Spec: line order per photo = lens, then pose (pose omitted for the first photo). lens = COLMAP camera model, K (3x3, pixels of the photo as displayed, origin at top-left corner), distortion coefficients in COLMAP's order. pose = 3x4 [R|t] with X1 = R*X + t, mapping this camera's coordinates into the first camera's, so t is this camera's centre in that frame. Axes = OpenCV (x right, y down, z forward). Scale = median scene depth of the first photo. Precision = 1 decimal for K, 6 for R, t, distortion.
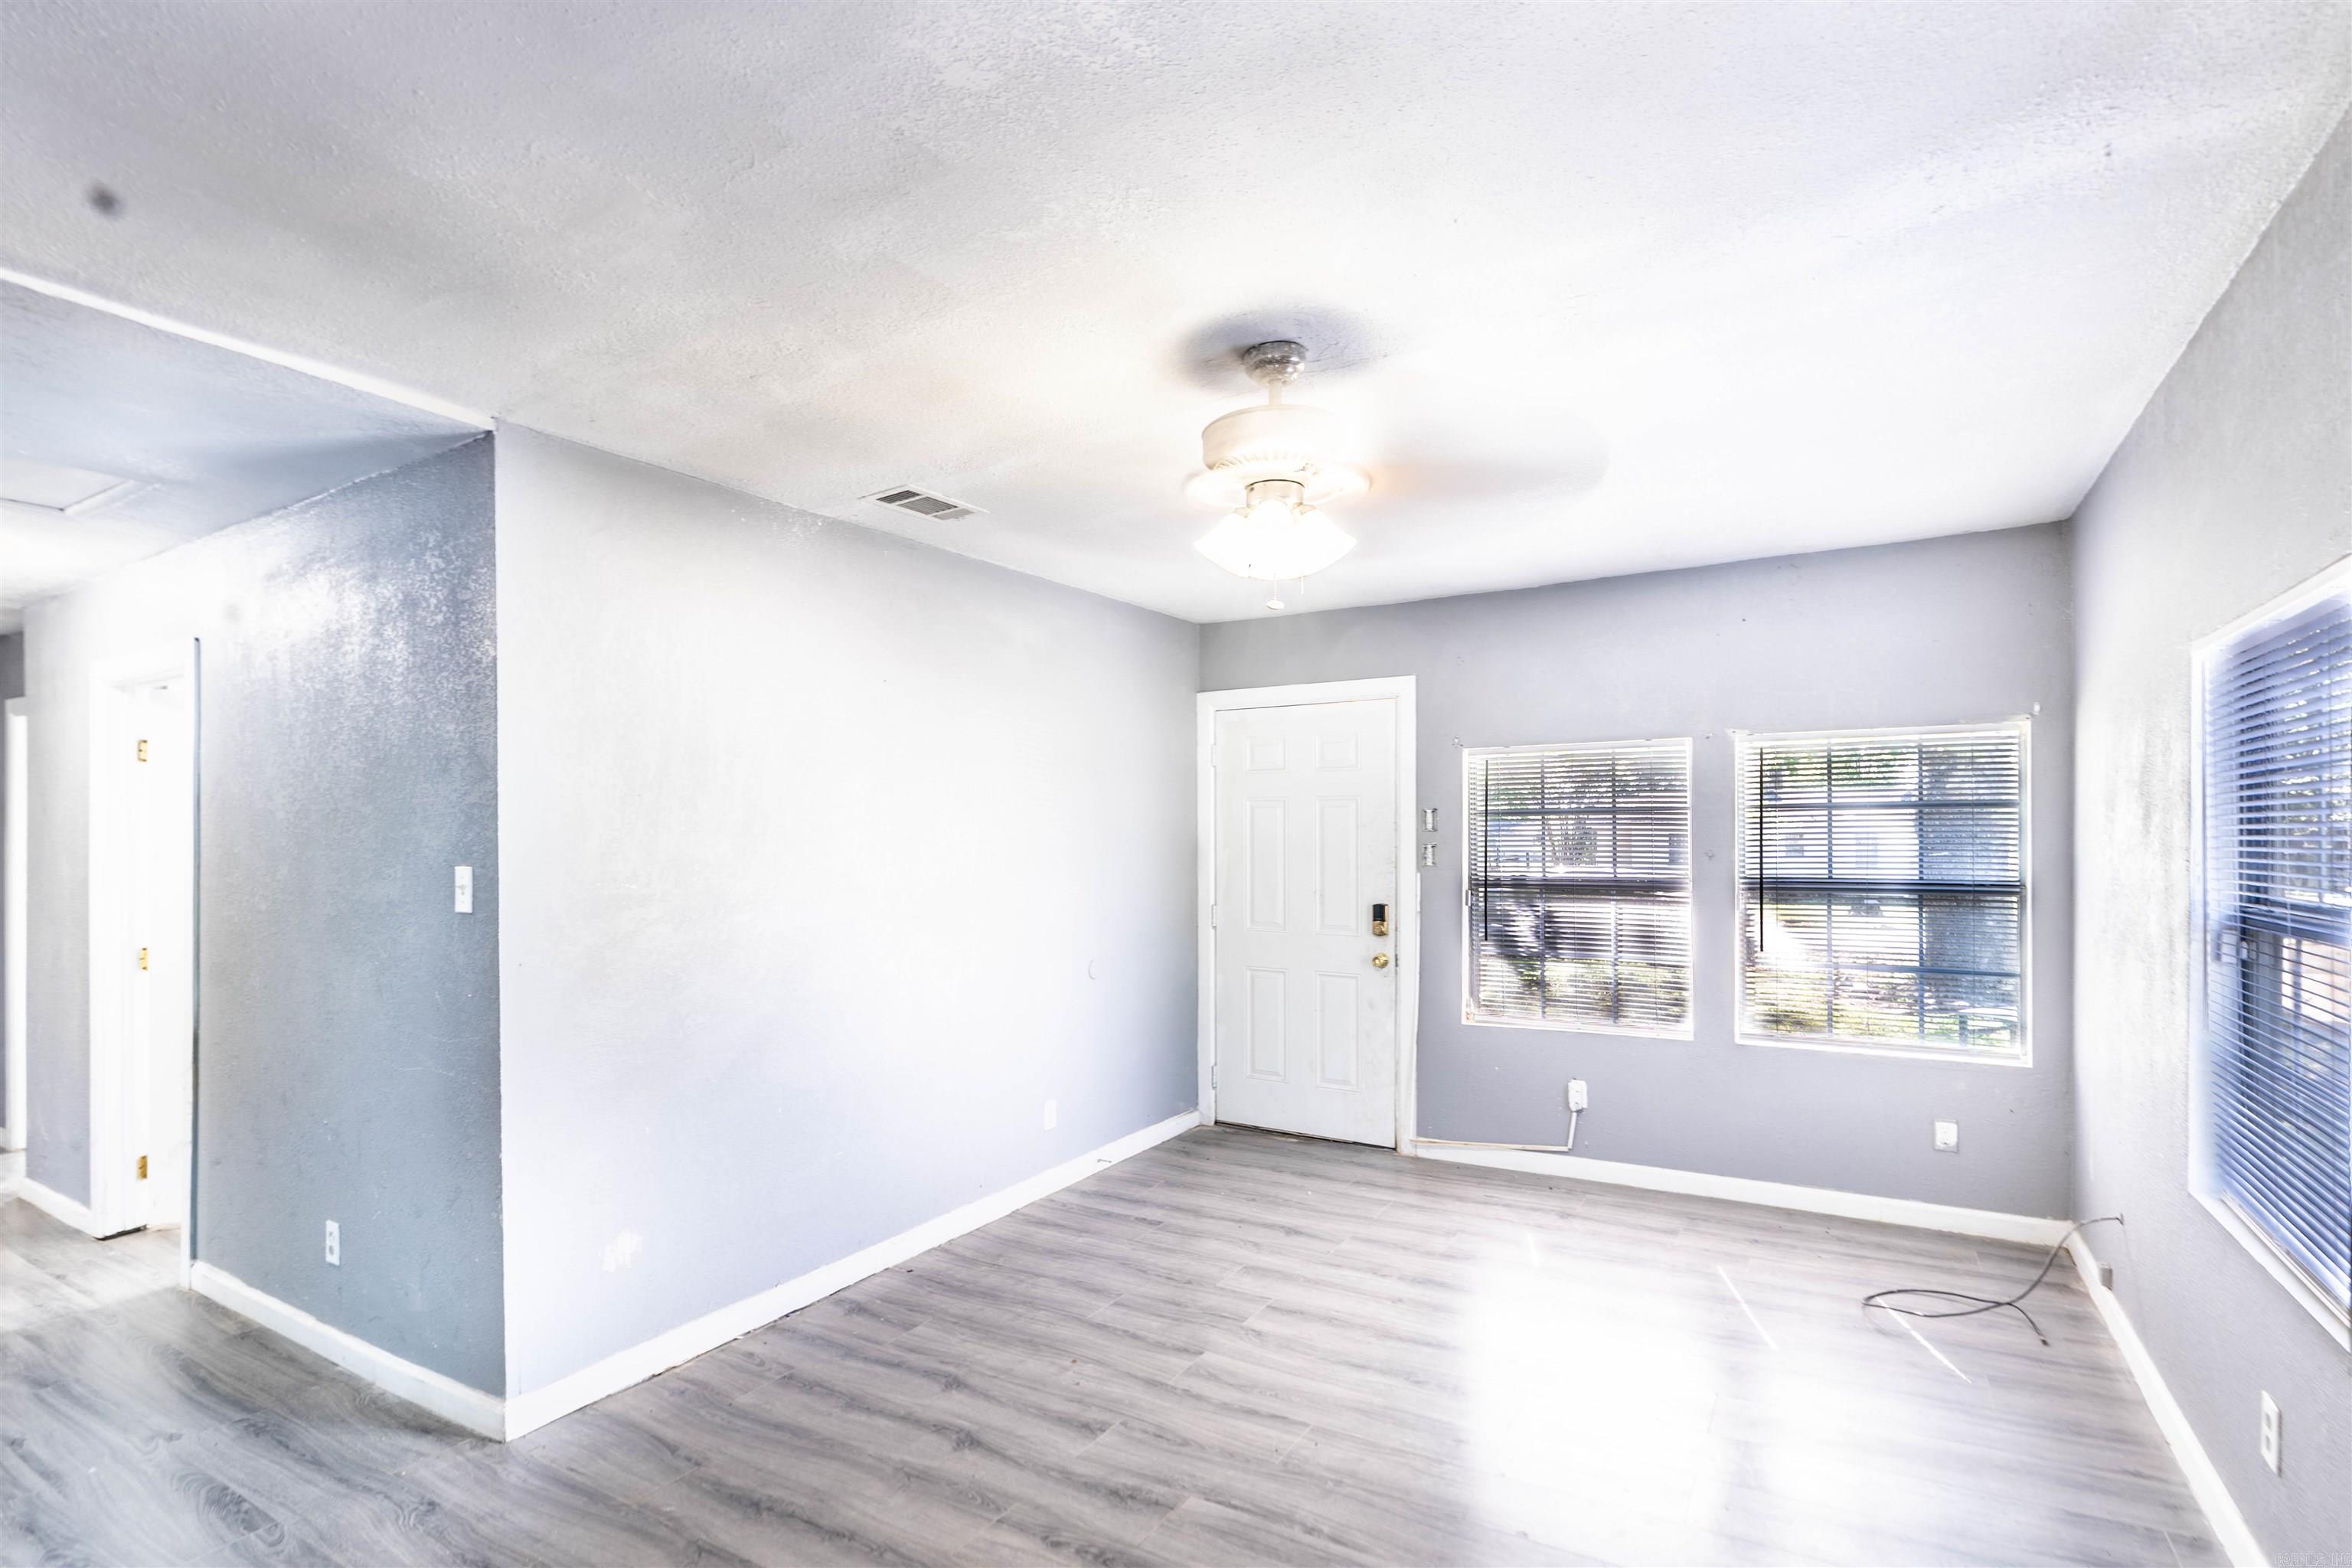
lens RADIAL K [[1116.3, 0, 1221.1], [0, 1116.3, 839.0], [0, 0, 1]] dist [-0.009559, 0.000095]
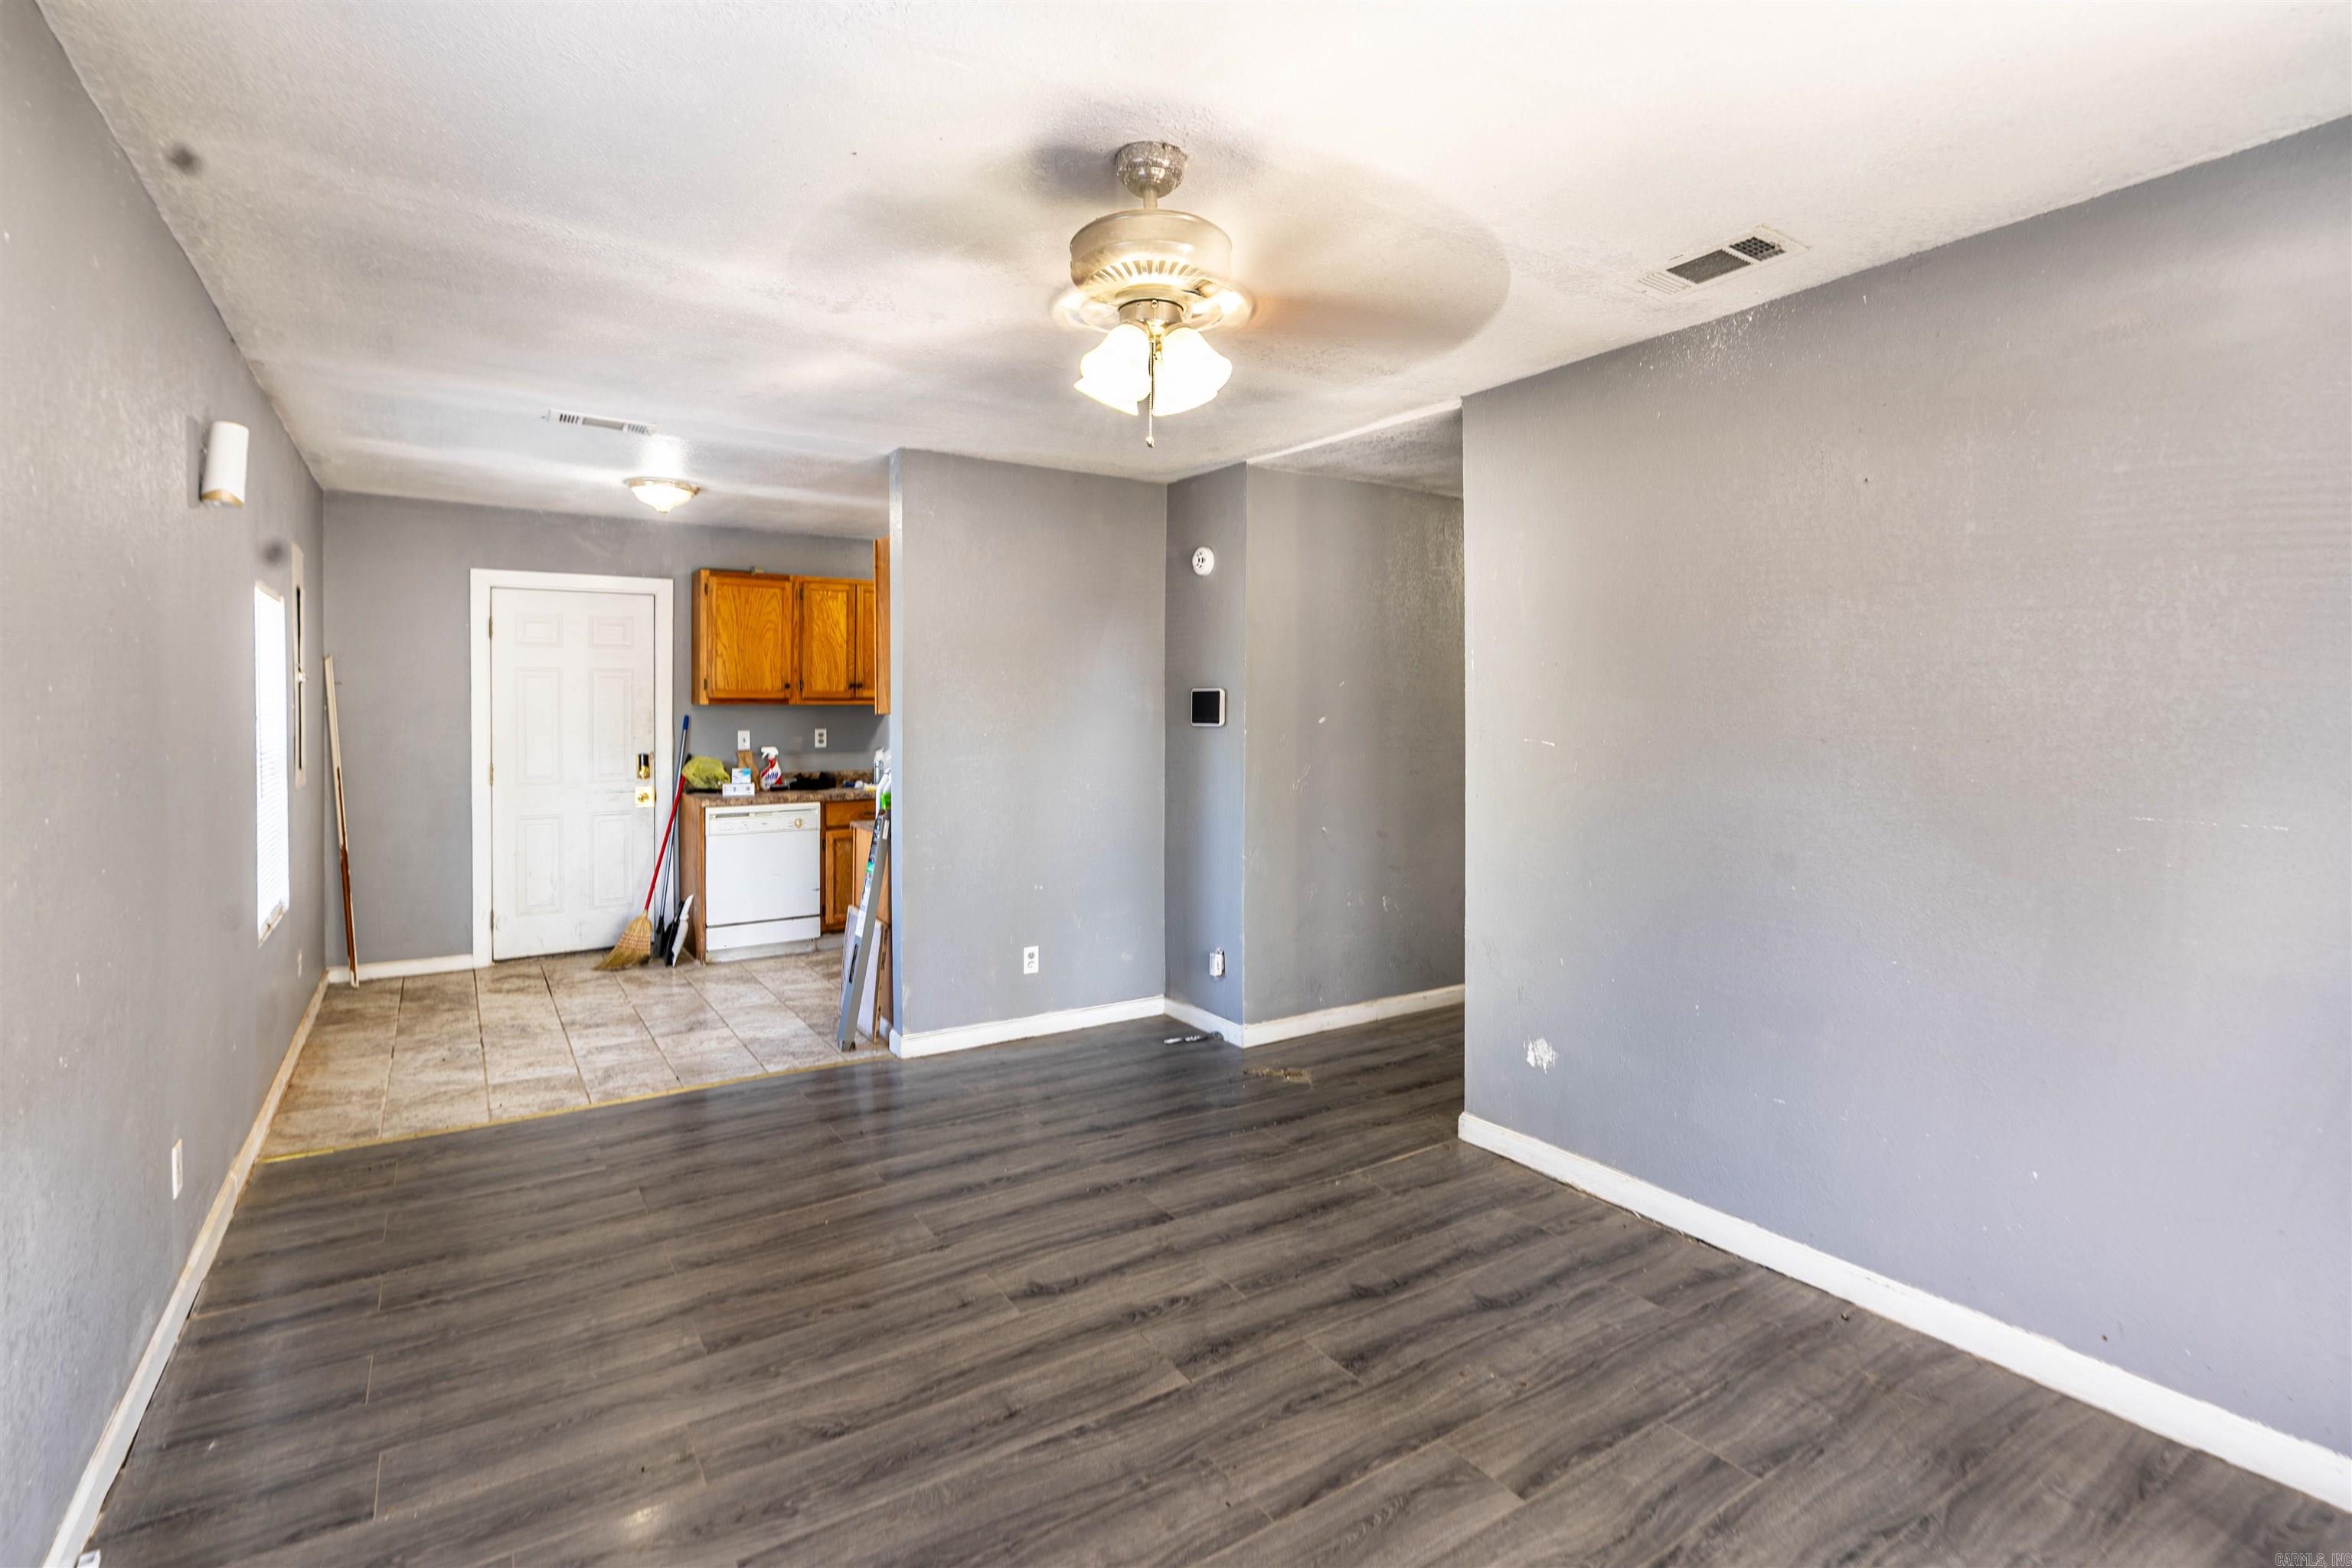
lens RADIAL K [[1116.3, 0, 1206.0], [0, 1116.3, 713.9], [0, 0, 1]] dist [-0.009559, 0.000095]
pose [[-0.440005, 0.012007, -0.897915, 0.716120], [-0.002229, 0.999893, 0.014463, -0.028682], [0.897993, 0.008365, -0.439931, 1.193950]]
